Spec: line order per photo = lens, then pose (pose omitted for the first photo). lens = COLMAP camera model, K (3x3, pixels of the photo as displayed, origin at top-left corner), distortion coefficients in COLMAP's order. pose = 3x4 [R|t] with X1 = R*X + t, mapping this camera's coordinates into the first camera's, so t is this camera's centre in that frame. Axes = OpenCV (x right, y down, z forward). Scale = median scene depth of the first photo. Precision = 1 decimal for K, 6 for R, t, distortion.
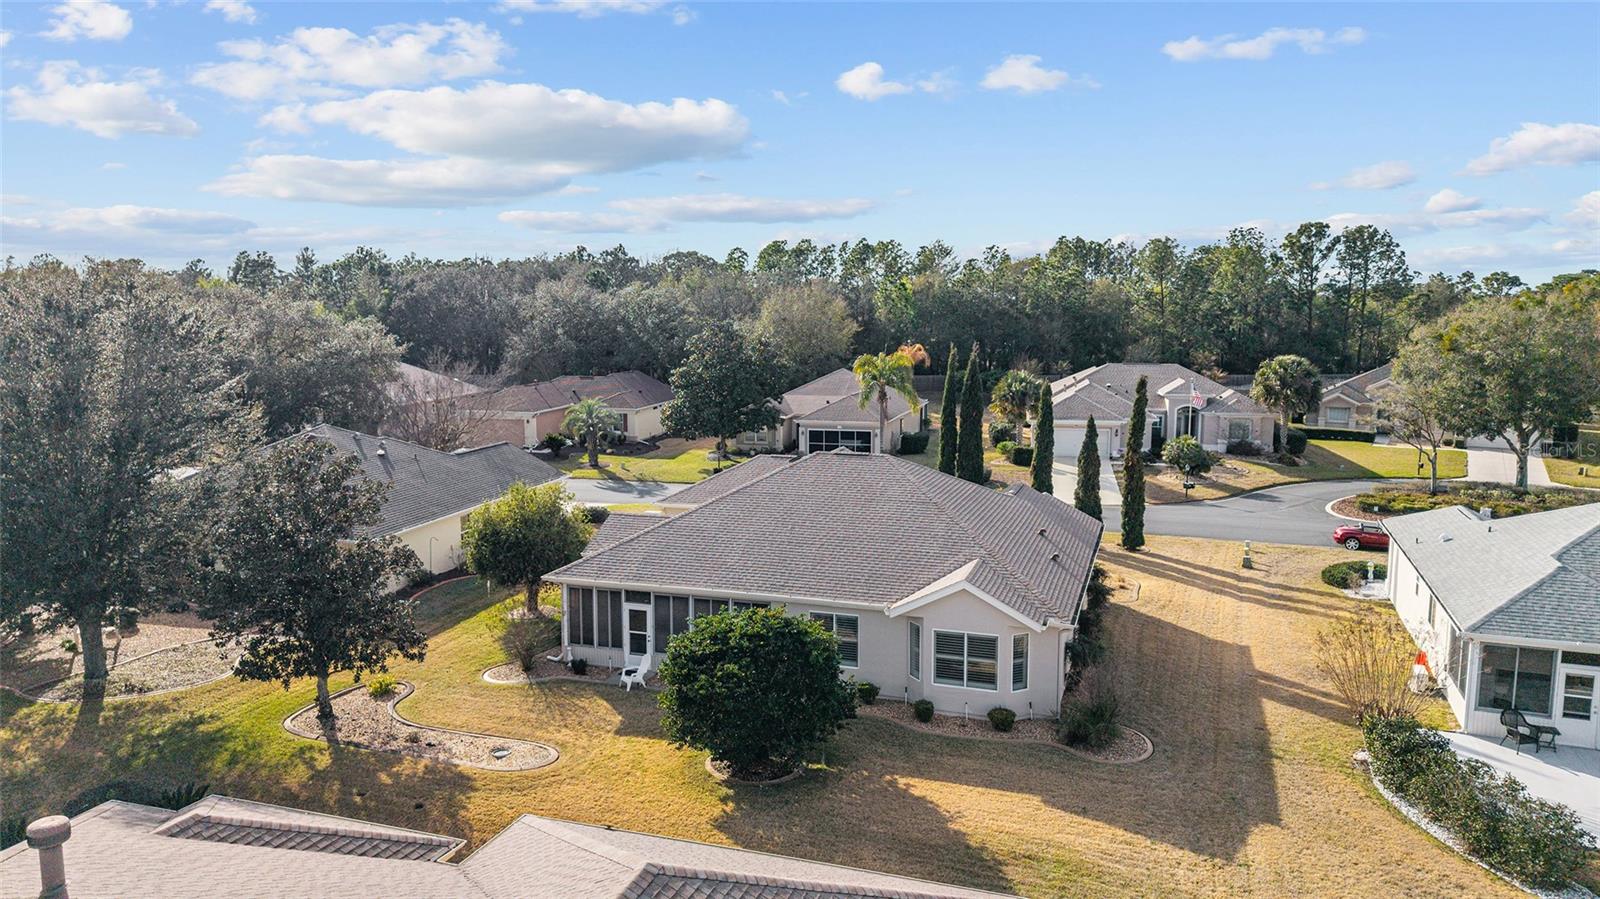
lens RADIAL K [[1070.3, 0, 807.6], [0, 1070.3, 474.0], [0, 0, 1]] dist [0.027053, -0.025945]
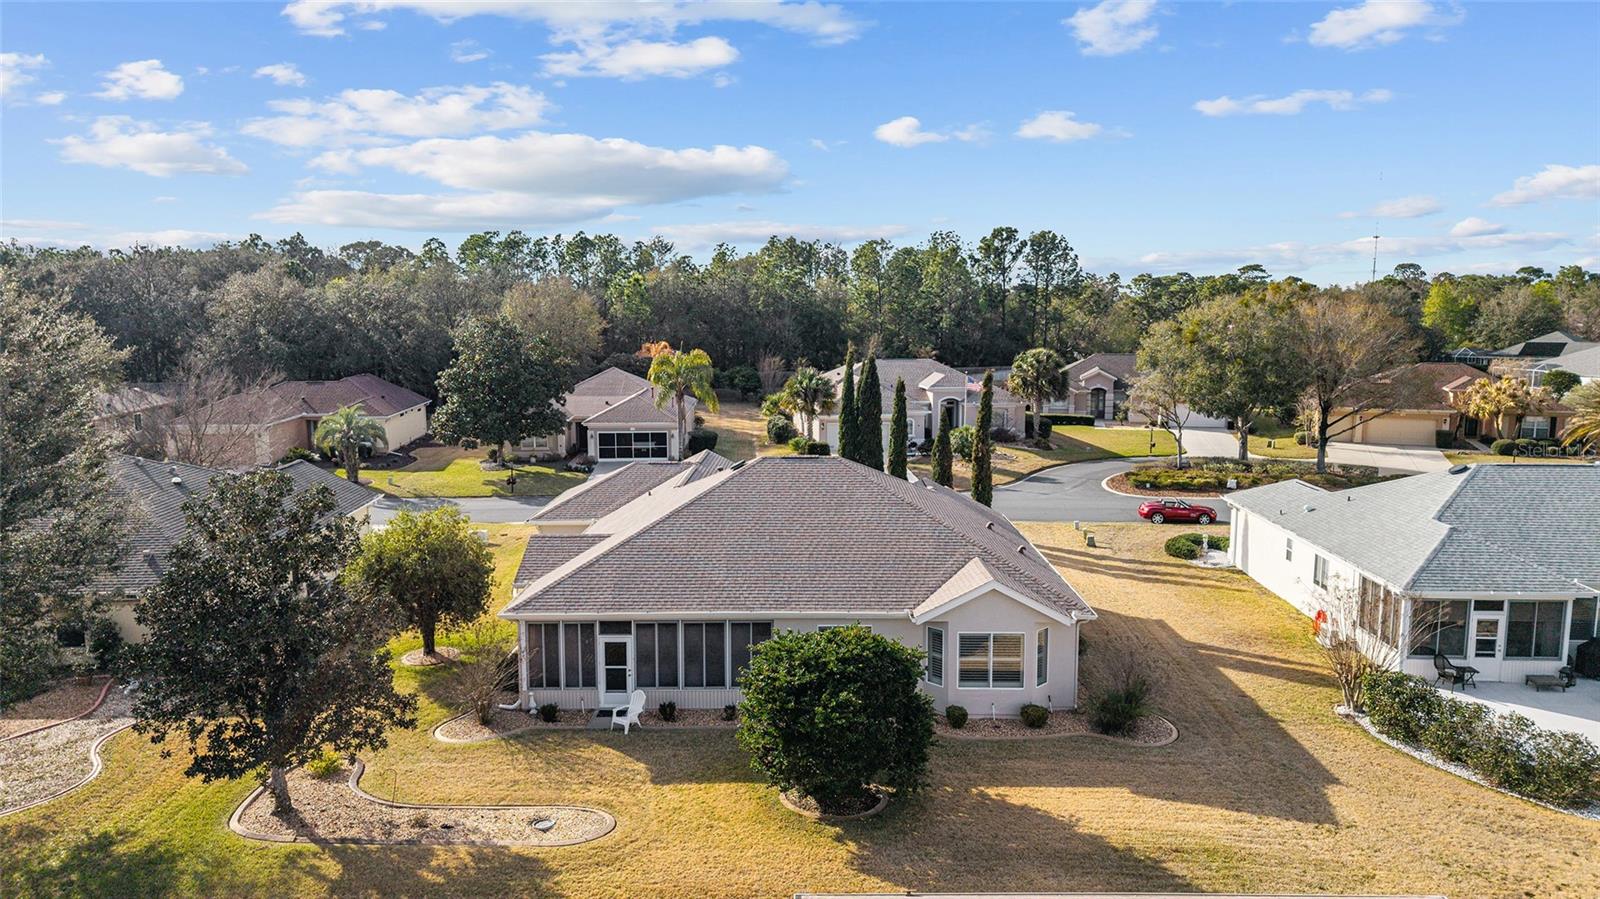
lens RADIAL K [[1070.3, 0, 809.7], [0, 1070.3, 457.7], [0, 0, 1]] dist [0.027053, -0.025945]
pose [[0.949598, -0.044242, 0.310334, -0.275879], [0.047718, 0.998854, -0.003613, -0.016409], [-0.309818, 0.018239, 0.950621, 0.091316]]
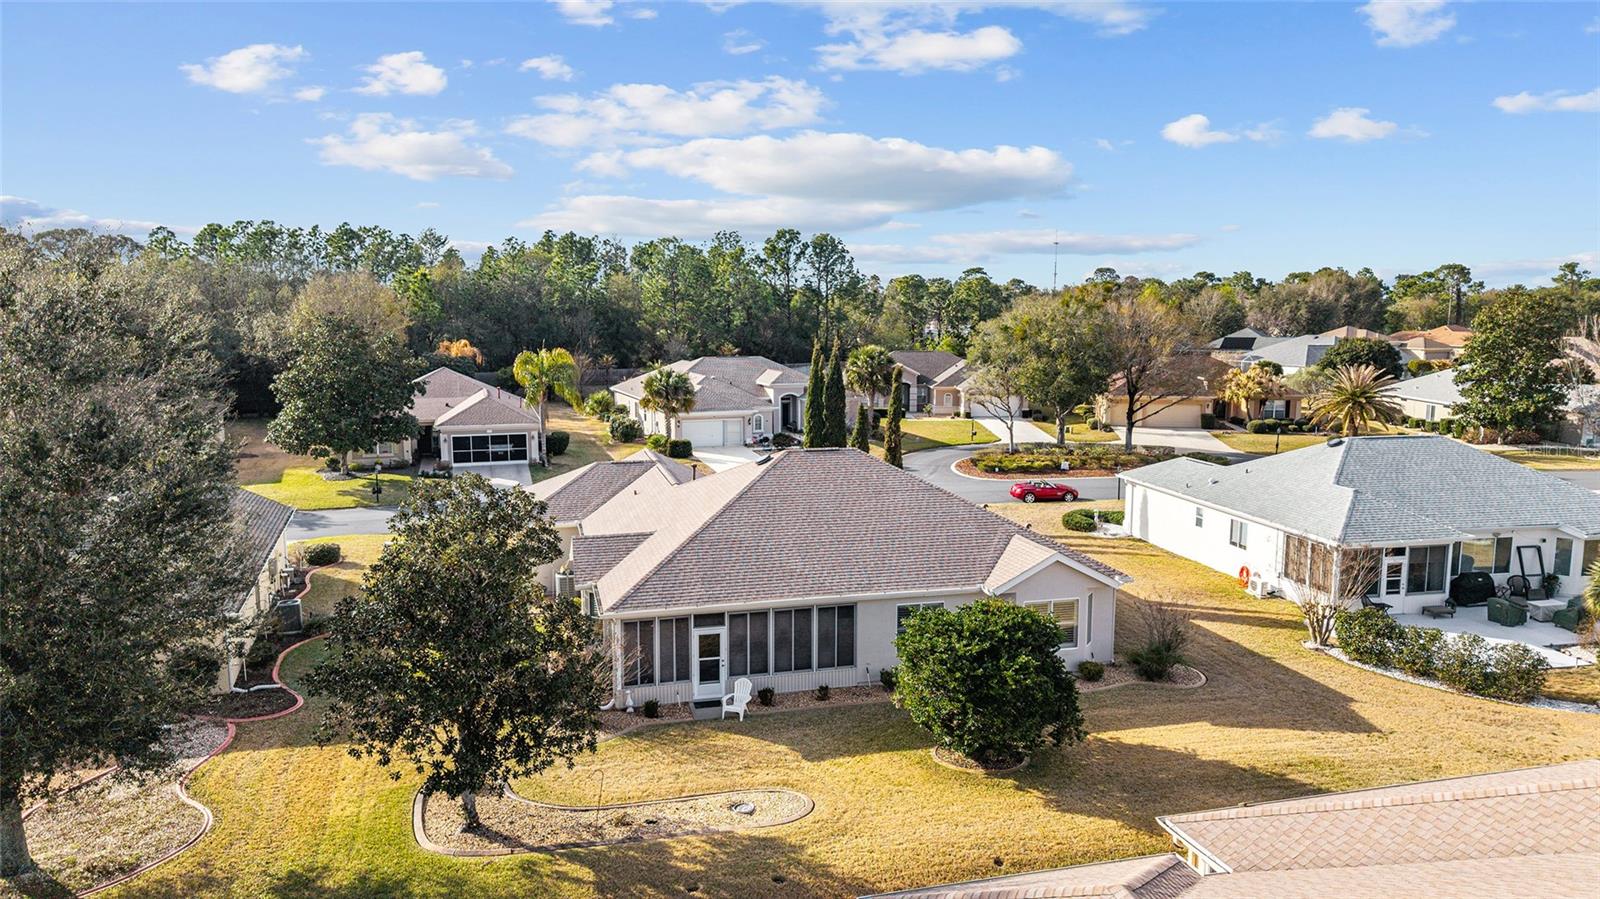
lens RADIAL K [[1070.3, 0, 807.9], [0, 1070.3, 446.9], [0, 0, 1]] dist [0.027053, -0.025945]
pose [[0.835165, -0.070054, 0.545519, -0.577023], [0.080054, 0.996776, 0.005446, -0.031635], [-0.544142, 0.039123, 0.838081, 0.176839]]
